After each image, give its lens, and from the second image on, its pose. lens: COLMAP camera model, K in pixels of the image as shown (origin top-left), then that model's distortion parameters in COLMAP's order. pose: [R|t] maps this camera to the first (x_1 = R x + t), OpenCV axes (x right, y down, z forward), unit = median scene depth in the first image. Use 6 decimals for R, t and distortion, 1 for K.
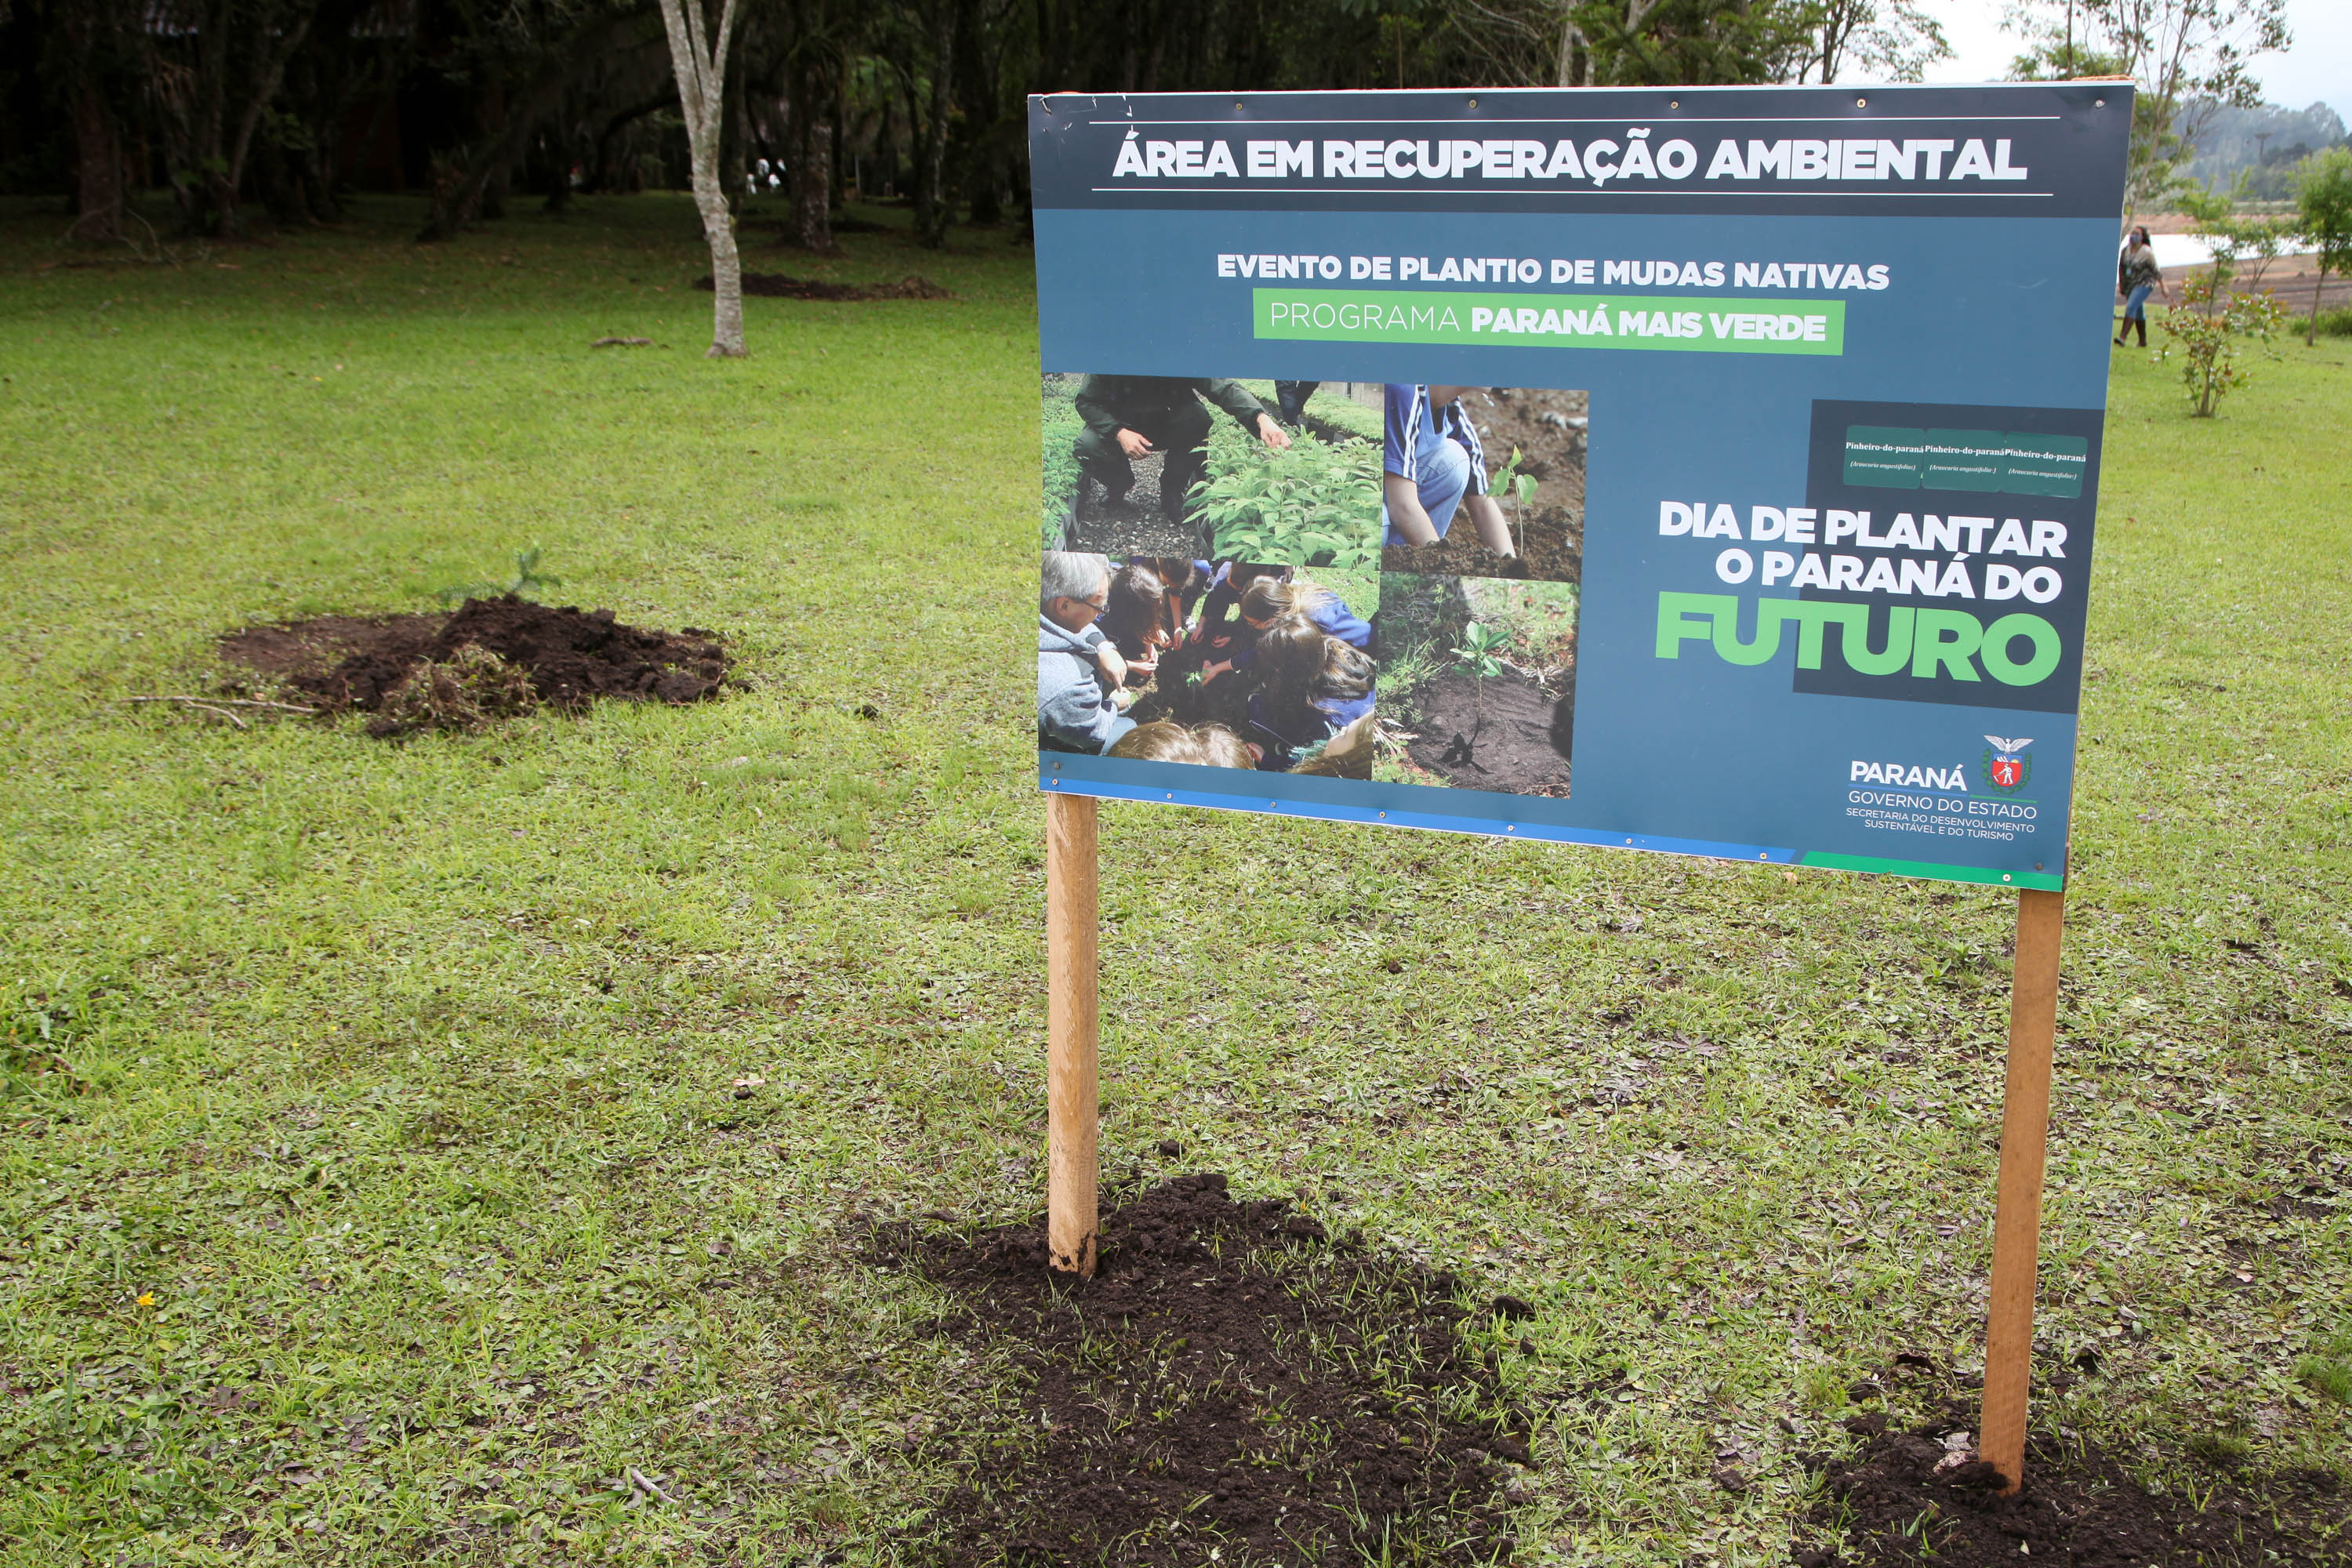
lens RADIAL K [[2554.5, 0, 1177.1], [0, 2554.5, 792.9], [0, 0, 1]] dist [0.005929, 0.000000]
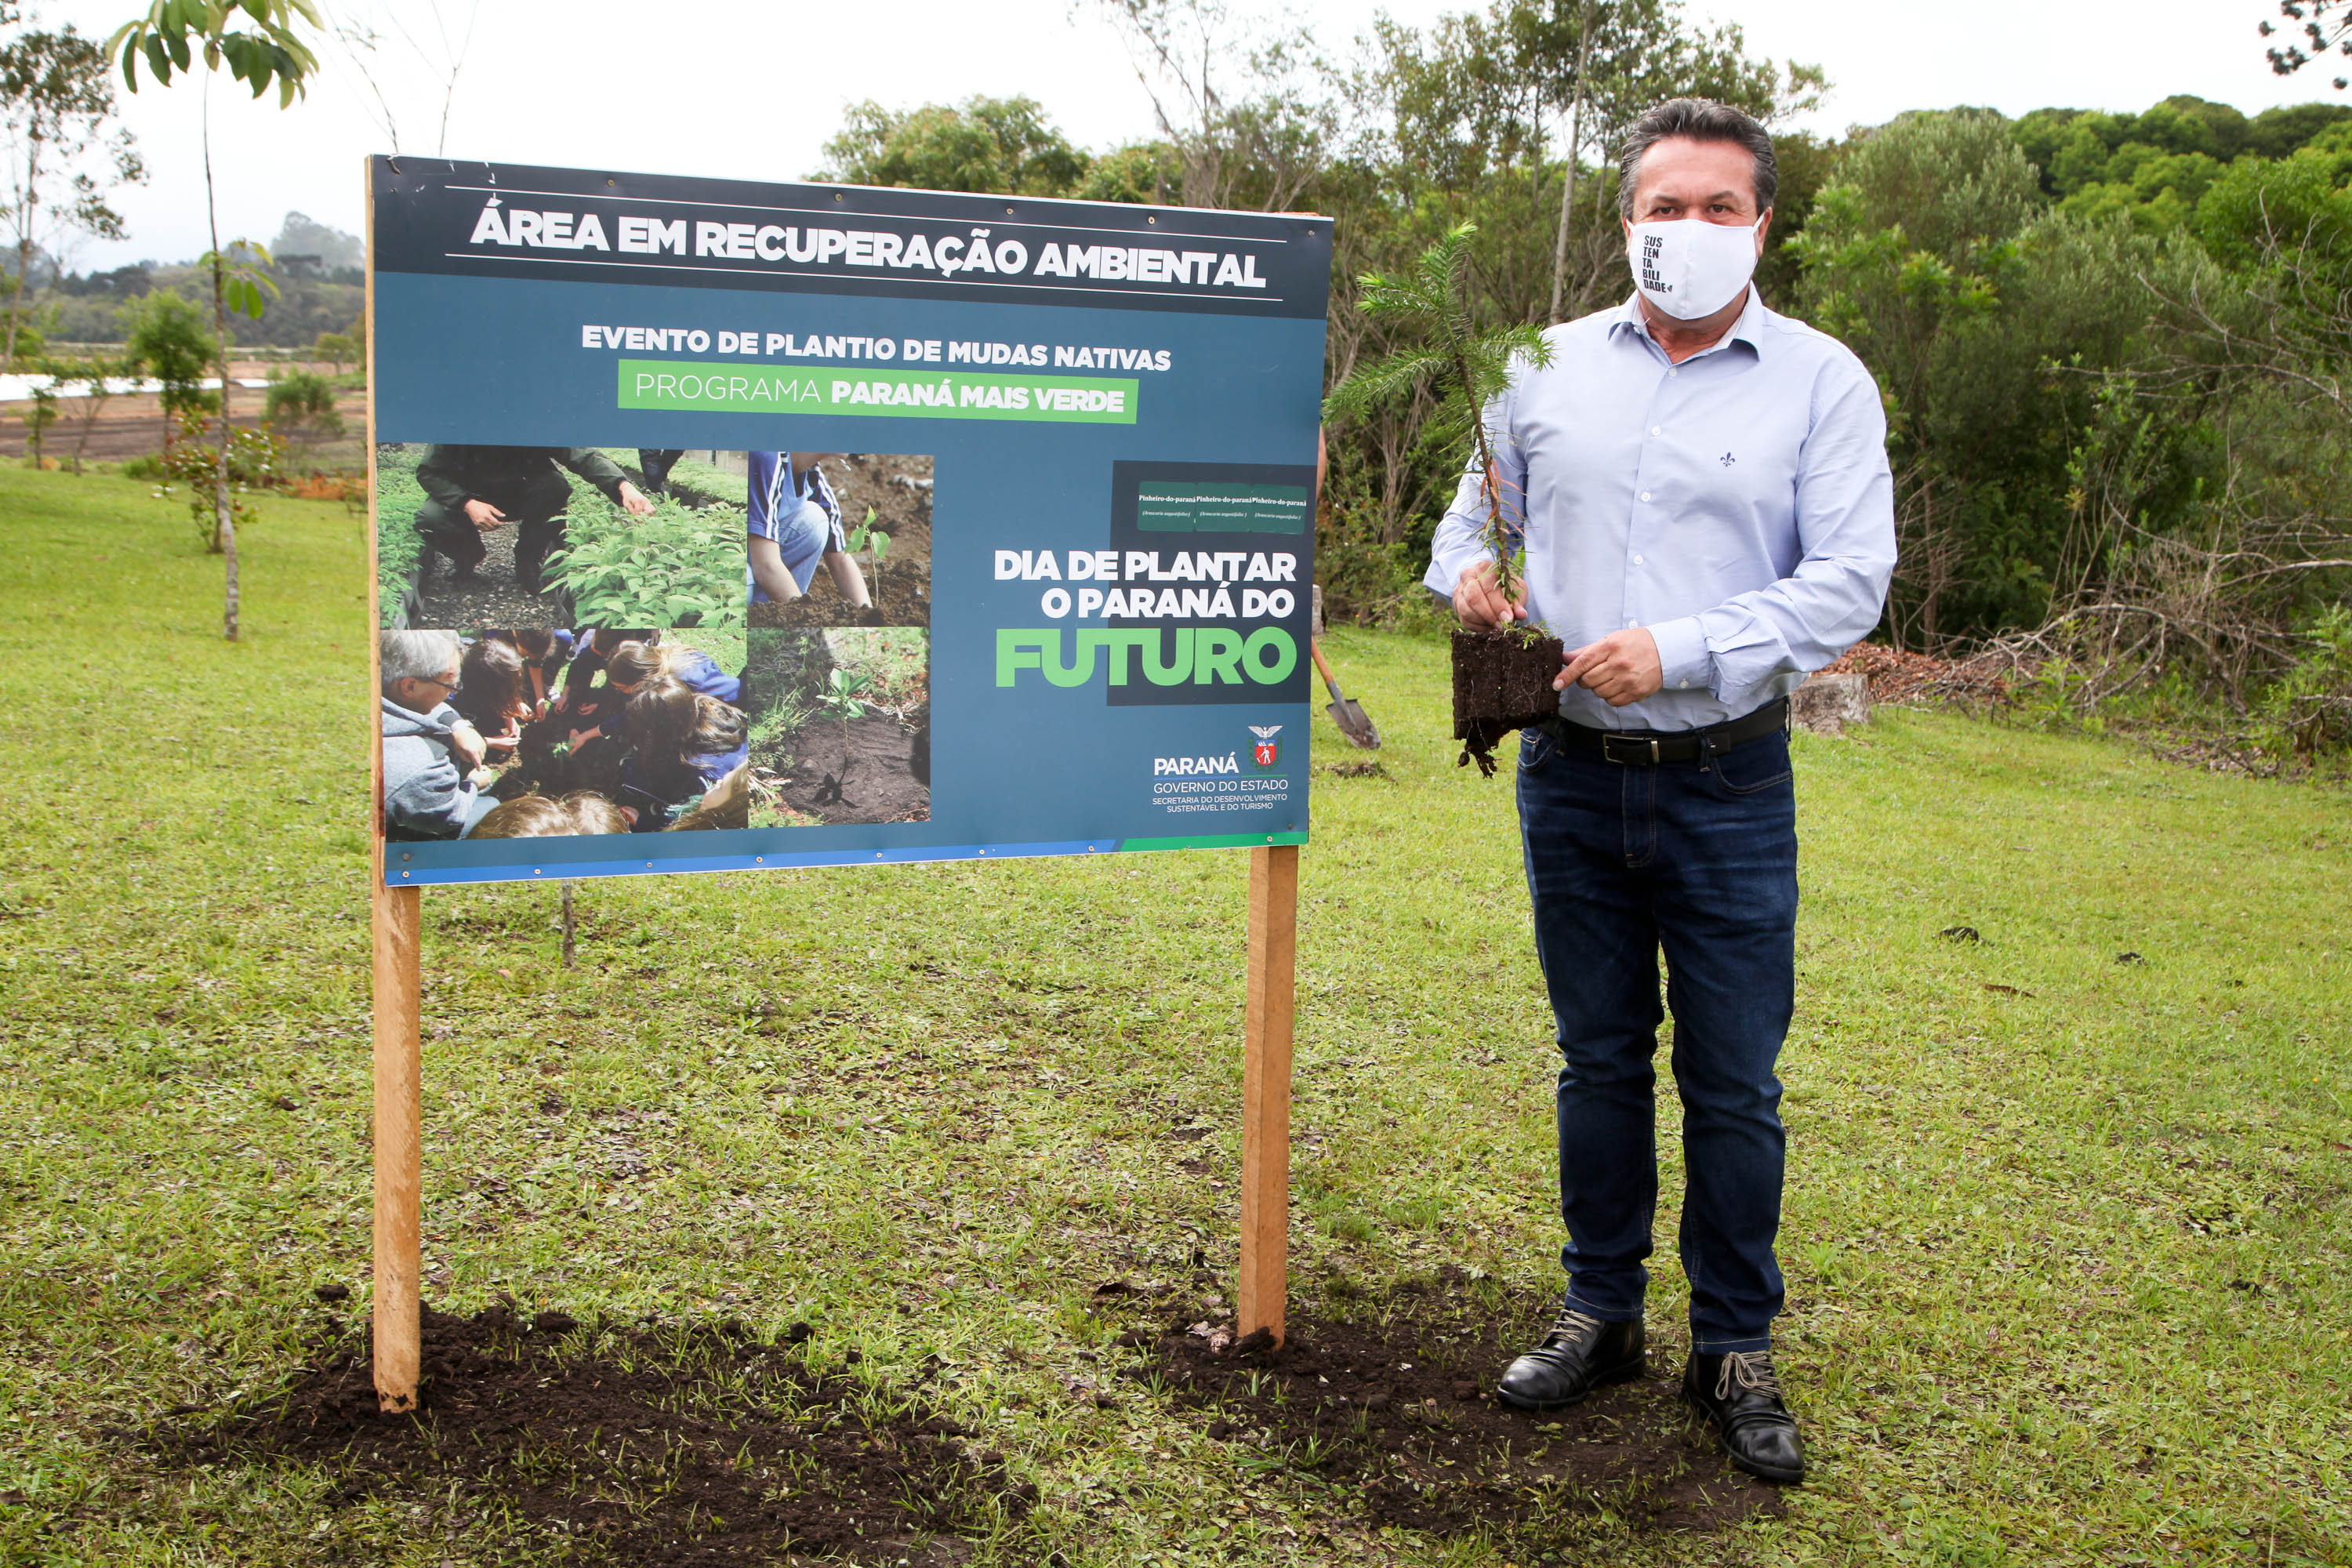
lens RADIAL K [[2807.7, 0, 1172.3], [0, 2807.7, 767.5], [0, 0, 1]] dist [0.044817, 0.000000]
pose [[0.671986, -0.080262, 0.736201, -0.665647], [0.138785, 0.990145, -0.018732, 0.016483], [-0.727443, 0.114761, 0.676503, 0.094041]]
